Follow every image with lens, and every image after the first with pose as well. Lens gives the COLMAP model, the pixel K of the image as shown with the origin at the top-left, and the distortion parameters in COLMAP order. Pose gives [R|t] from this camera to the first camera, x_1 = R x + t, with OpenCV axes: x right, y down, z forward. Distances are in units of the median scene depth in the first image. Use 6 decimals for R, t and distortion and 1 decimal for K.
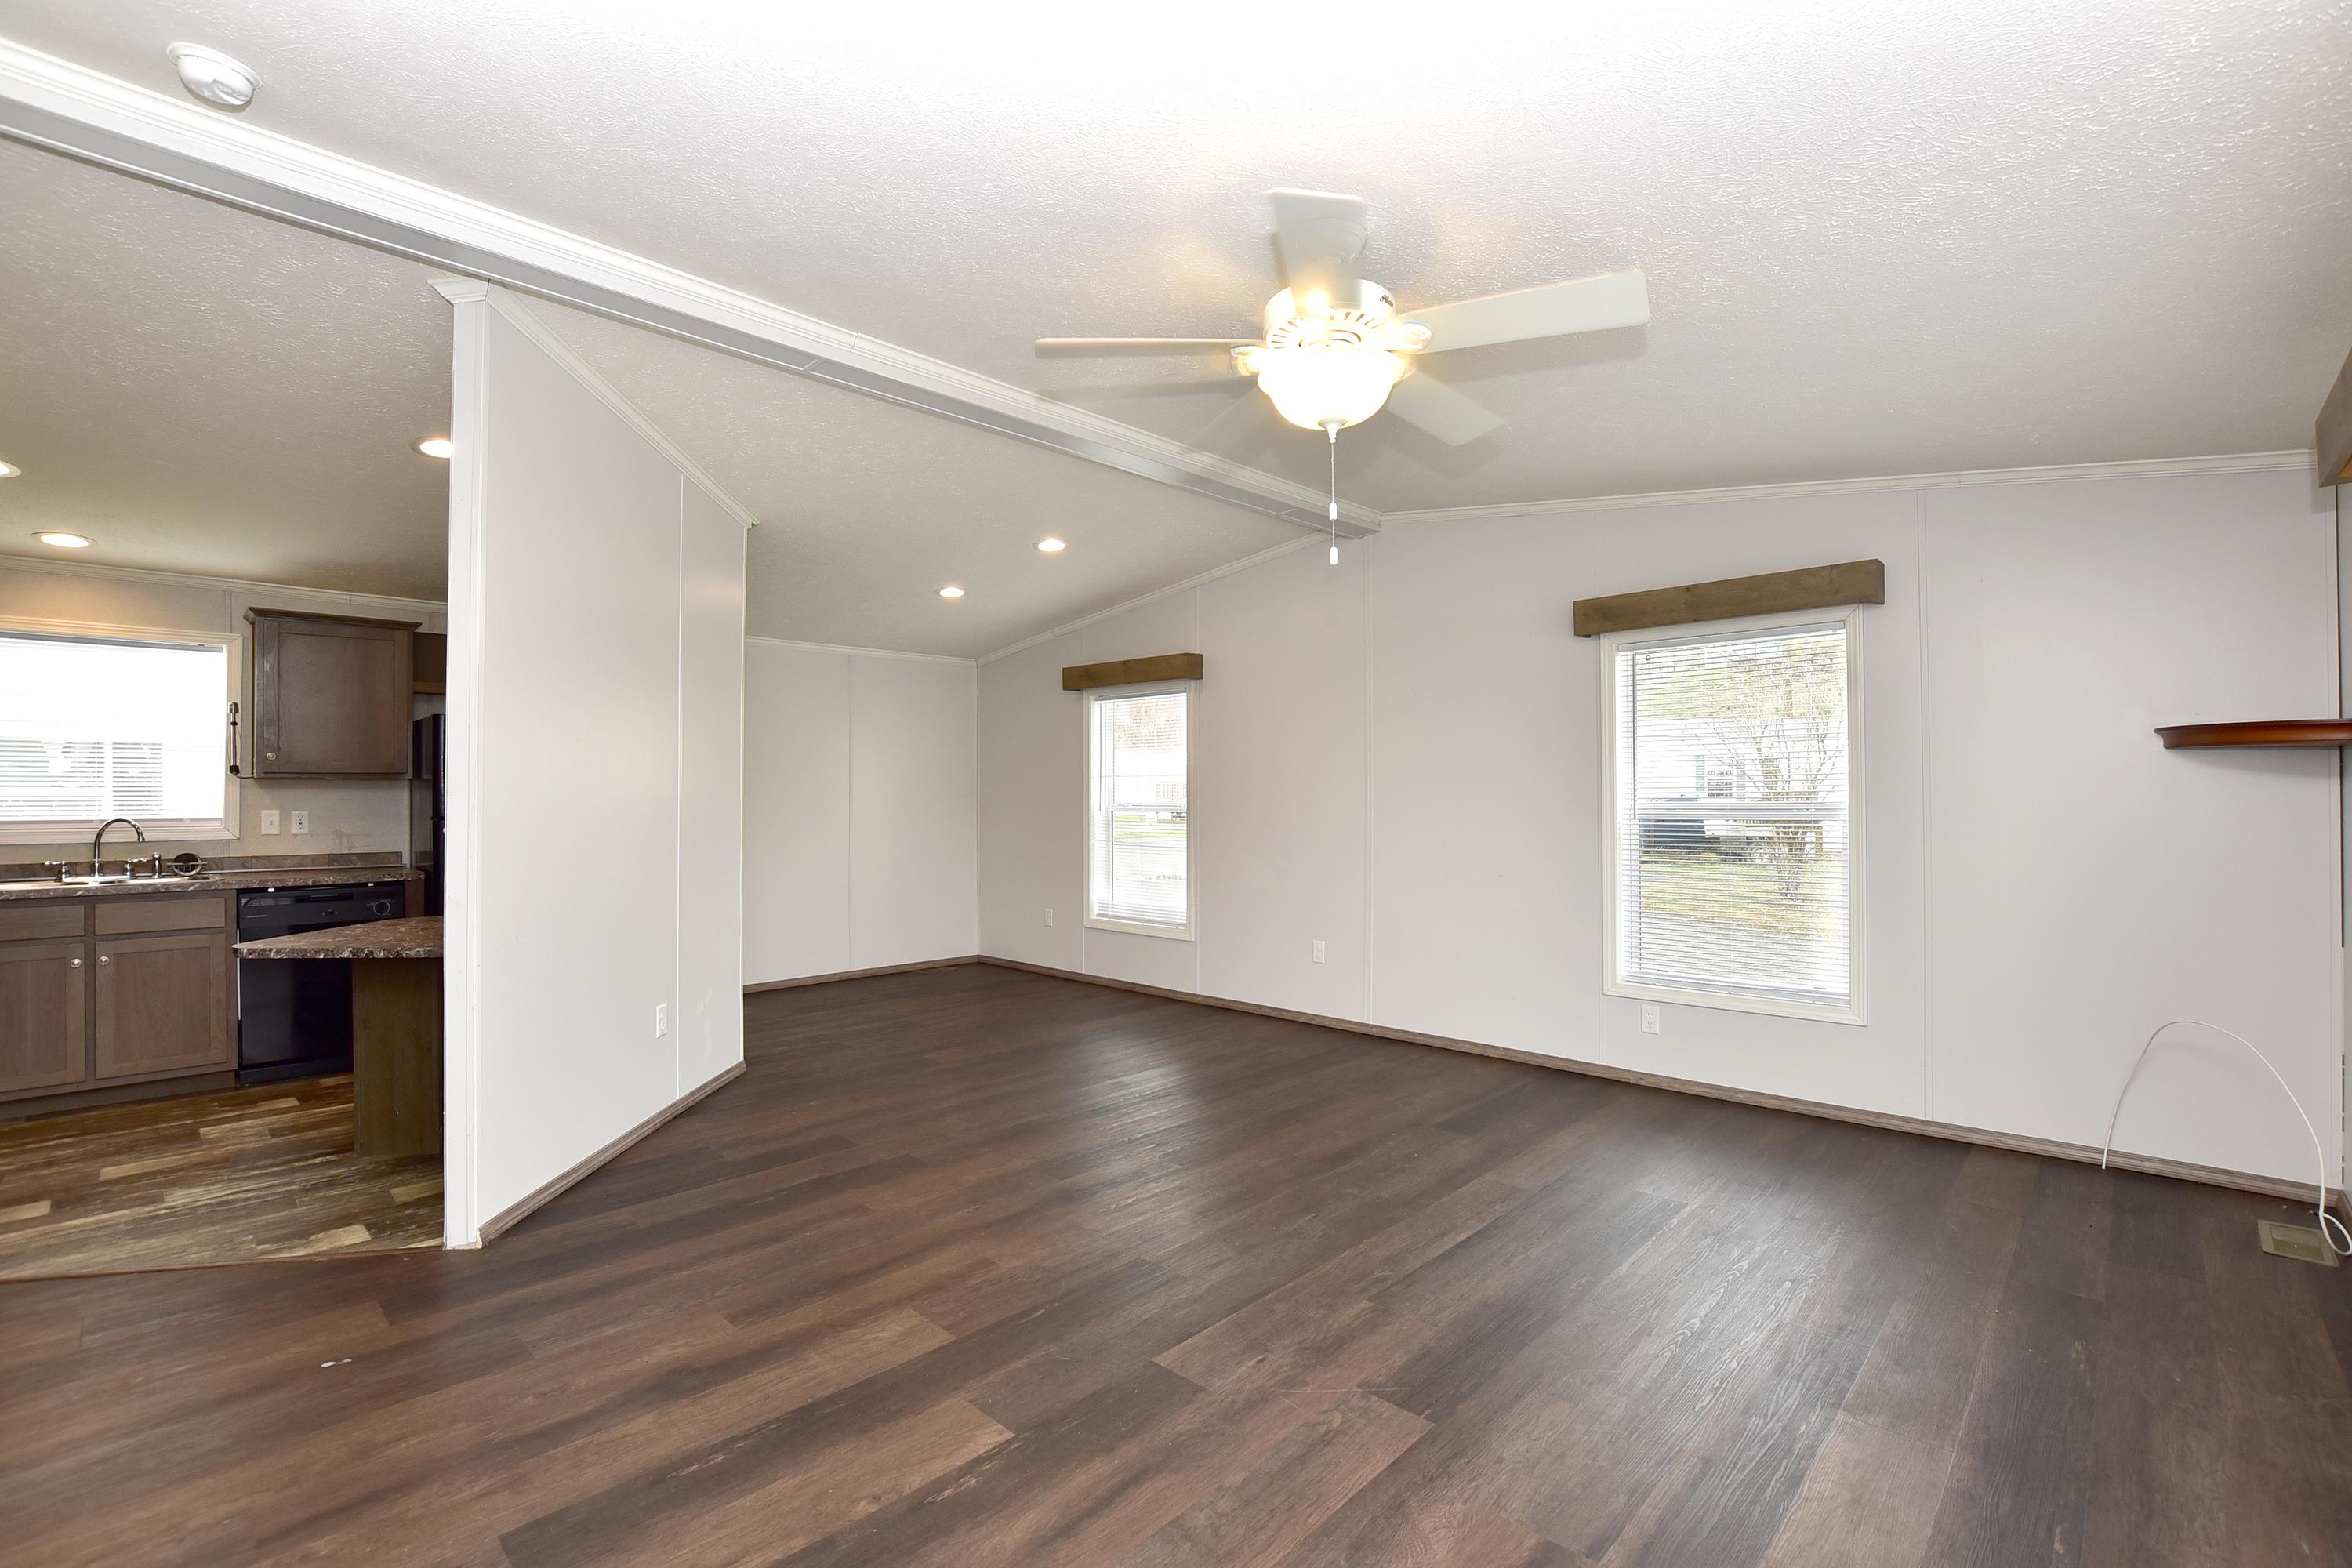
lens RADIAL K [[1032.3, 0, 1164.9], [0, 1032.3, 780.9], [0, 0, 1]] dist [-0.040624, 0.004672]
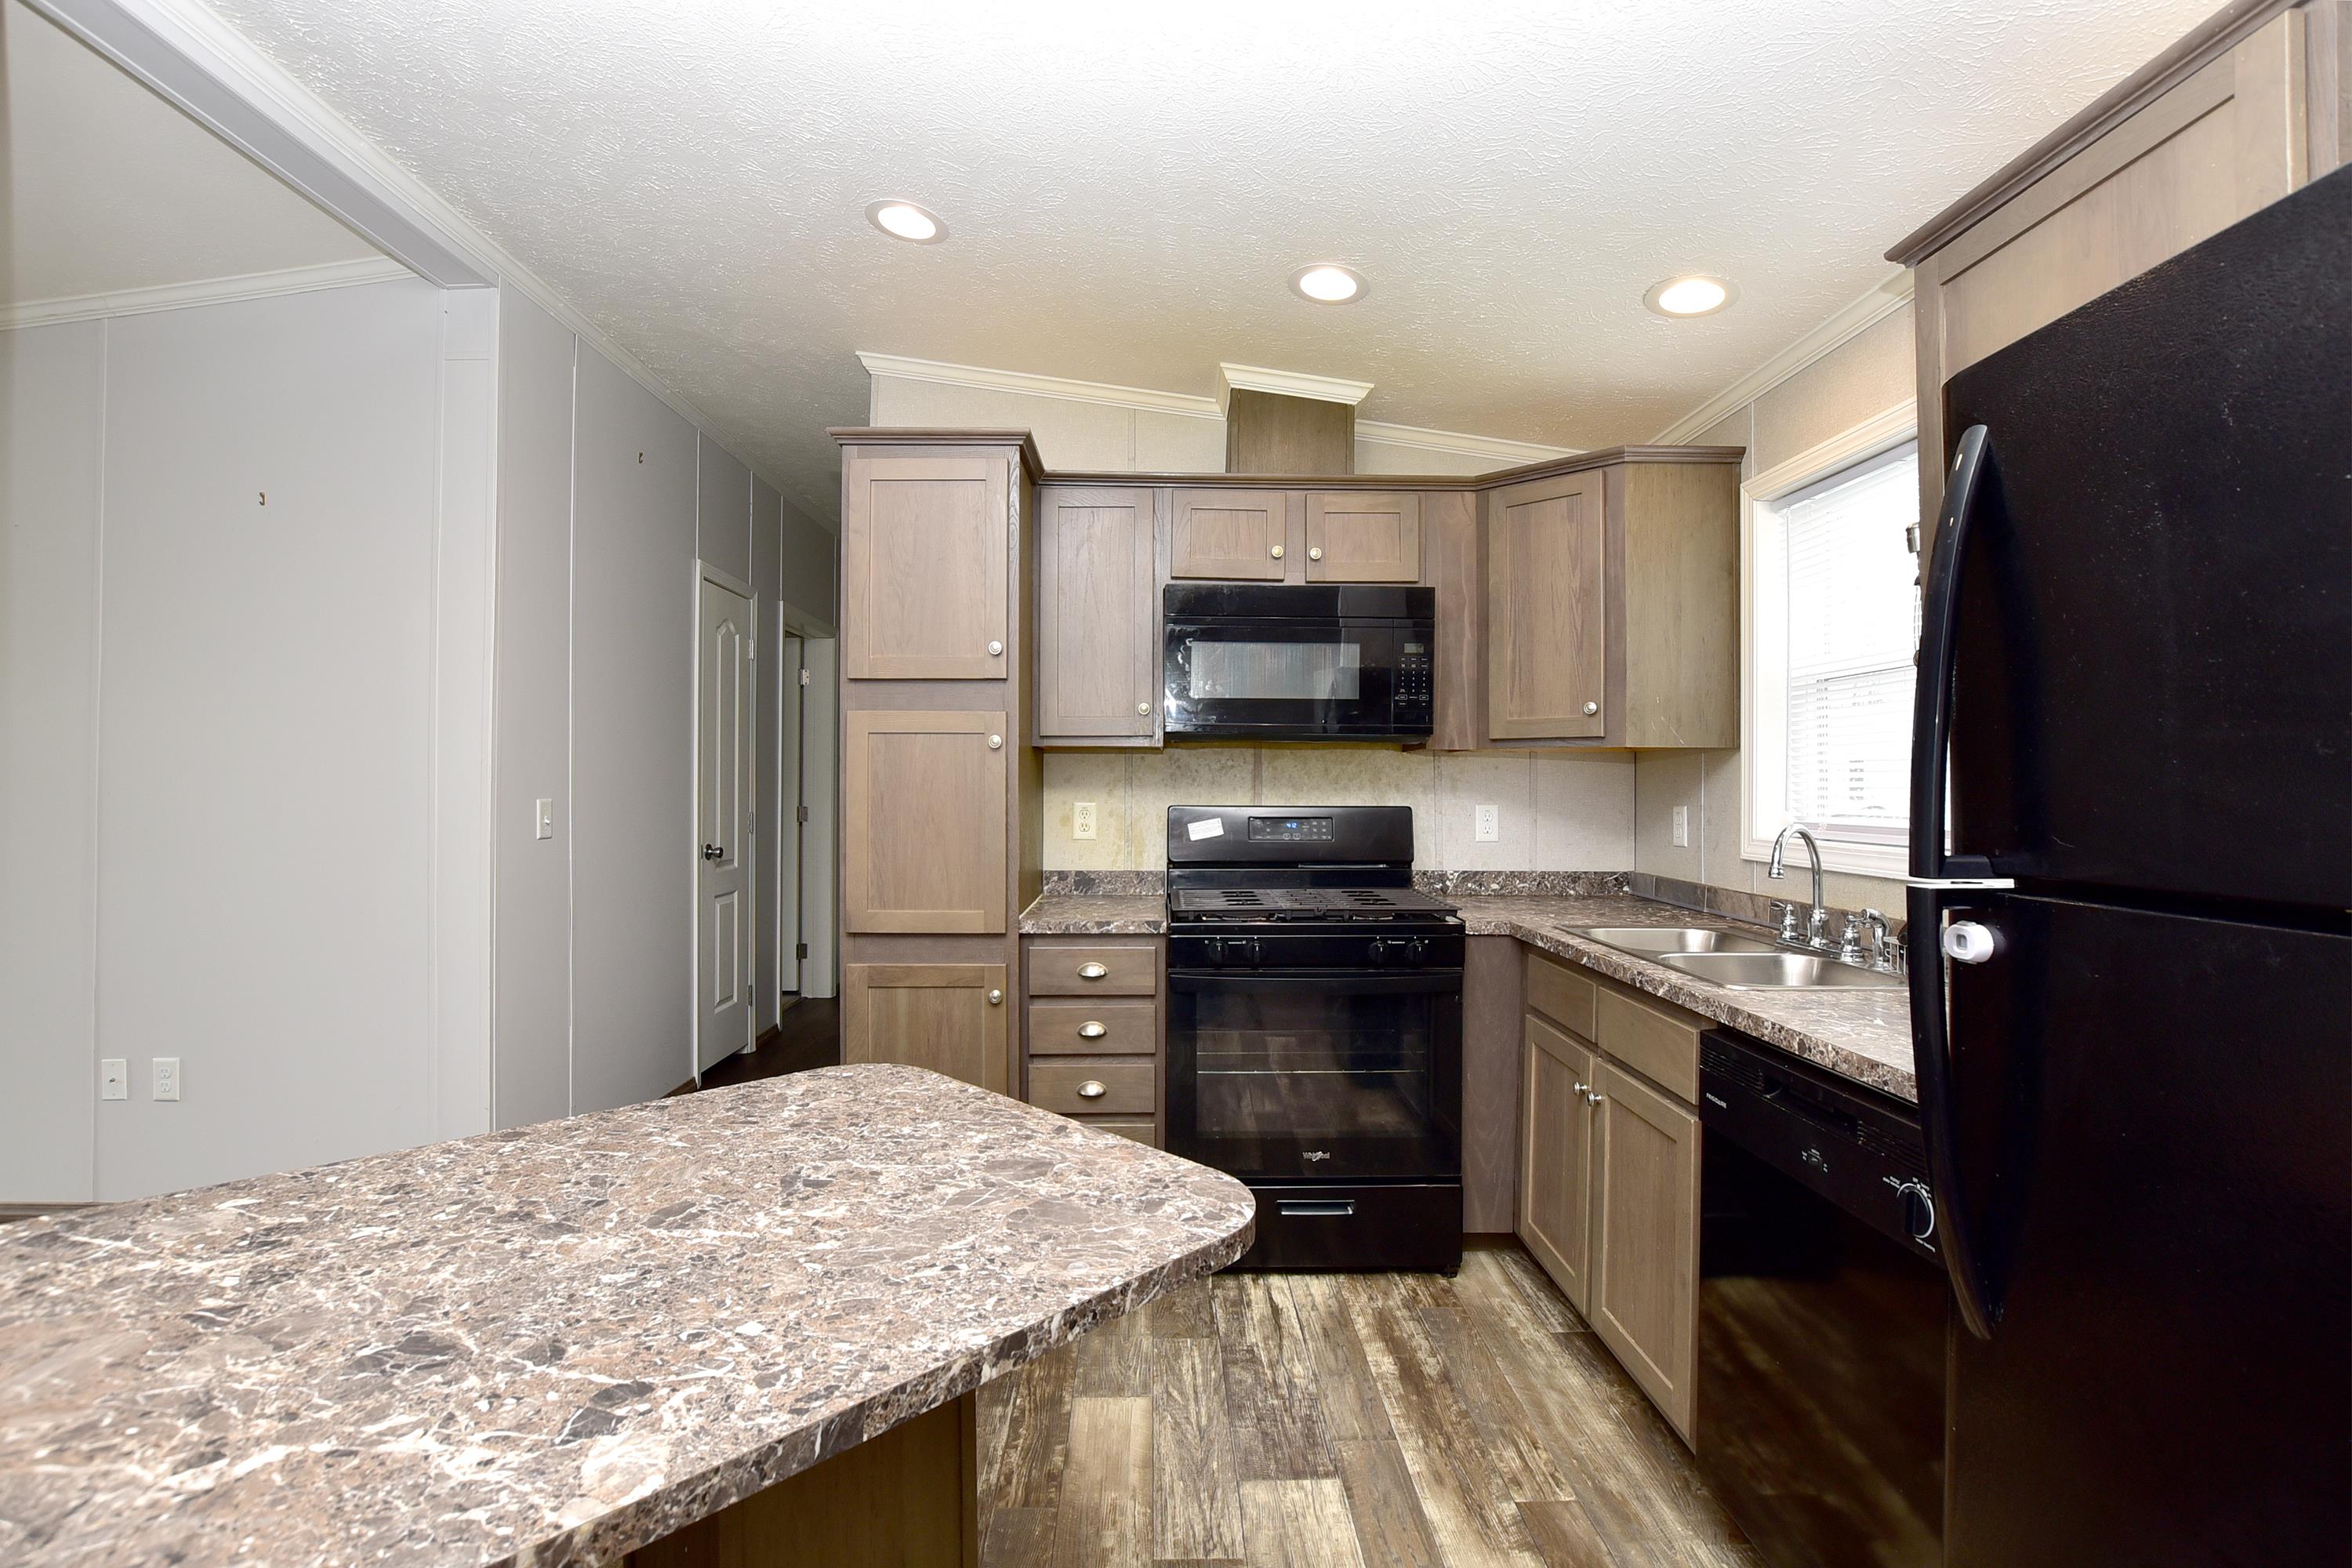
lens RADIAL K [[1028.5, 0, 1150.7], [0, 1028.5, 789.7], [0, 0, 1]] dist [-0.029006, 0.006066]
pose [[-0.701052, 0.007716, -0.713068, -0.483310], [0.012475, 0.999921, -0.001445, 0.018617], [0.713001, -0.009908, -0.701093, 1.087850]]
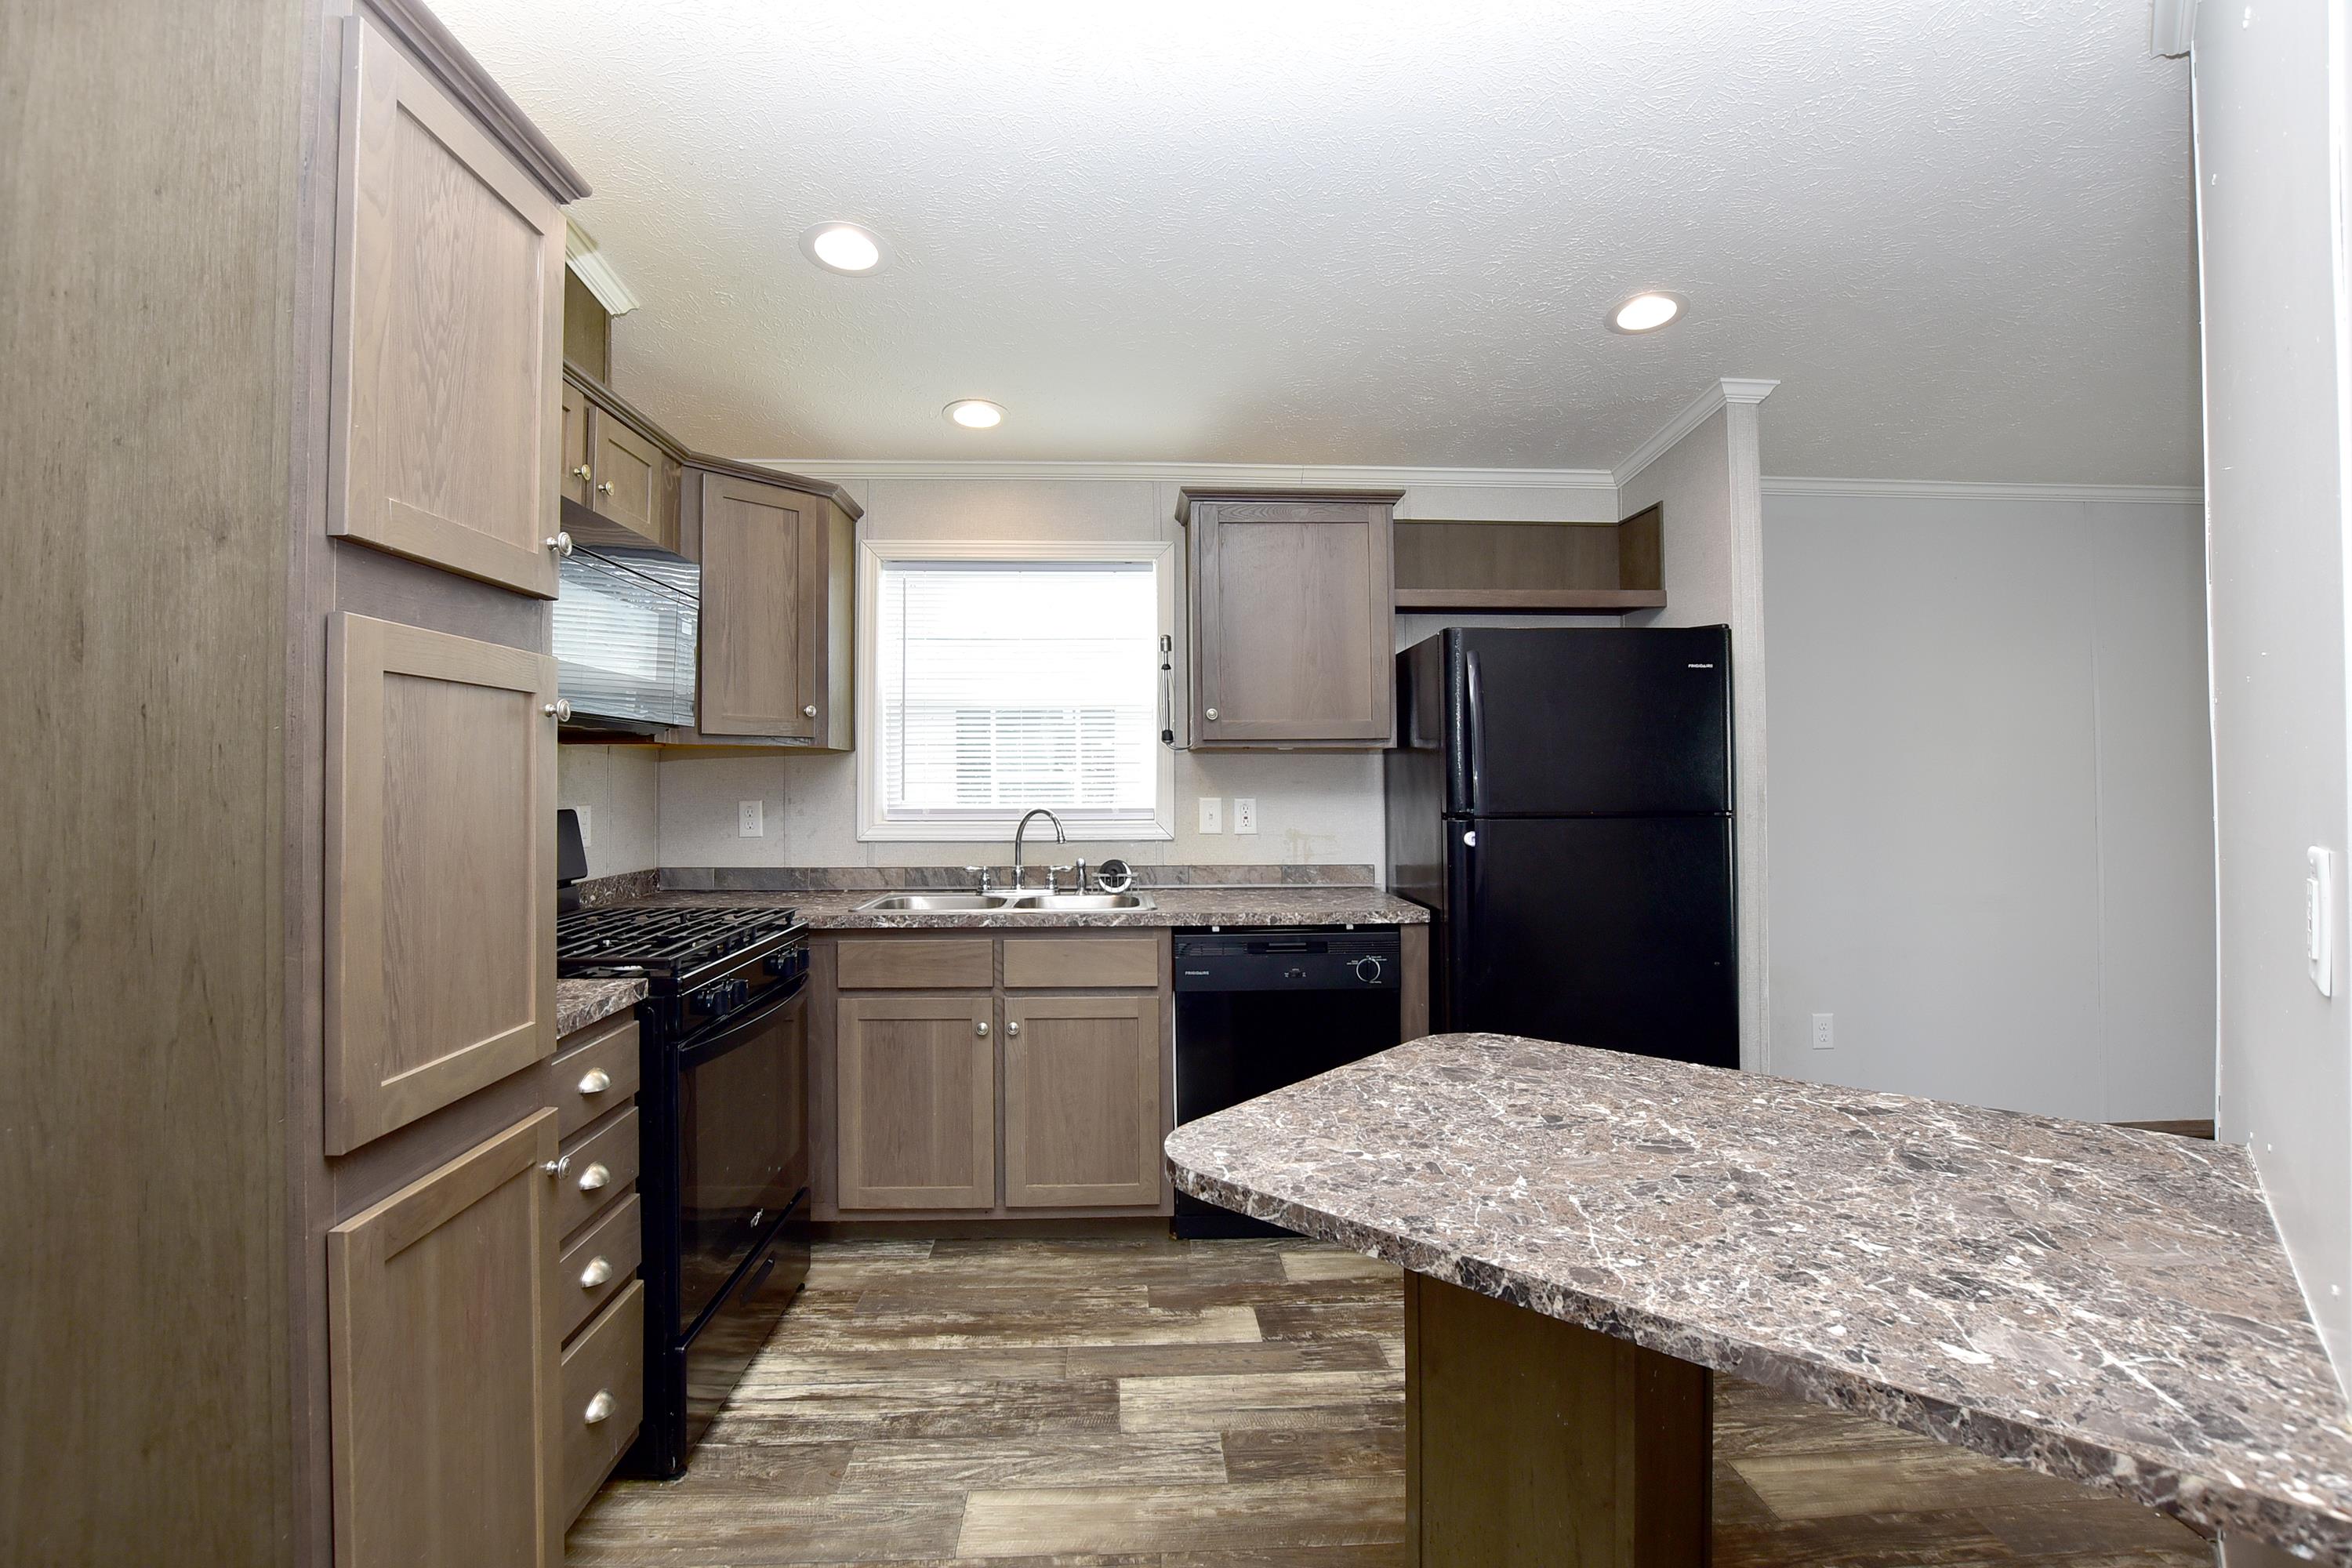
lens RADIAL K [[1032.3, 0, 1164.9], [0, 1032.3, 780.9], [0, 0, 1]] dist [-0.040624, 0.004672]
pose [[0.731063, -0.000175, -0.682310, -0.484408], [0.009258, 0.999910, 0.009663, 0.012062], [0.682247, -0.013381, 0.730999, 0.518604]]
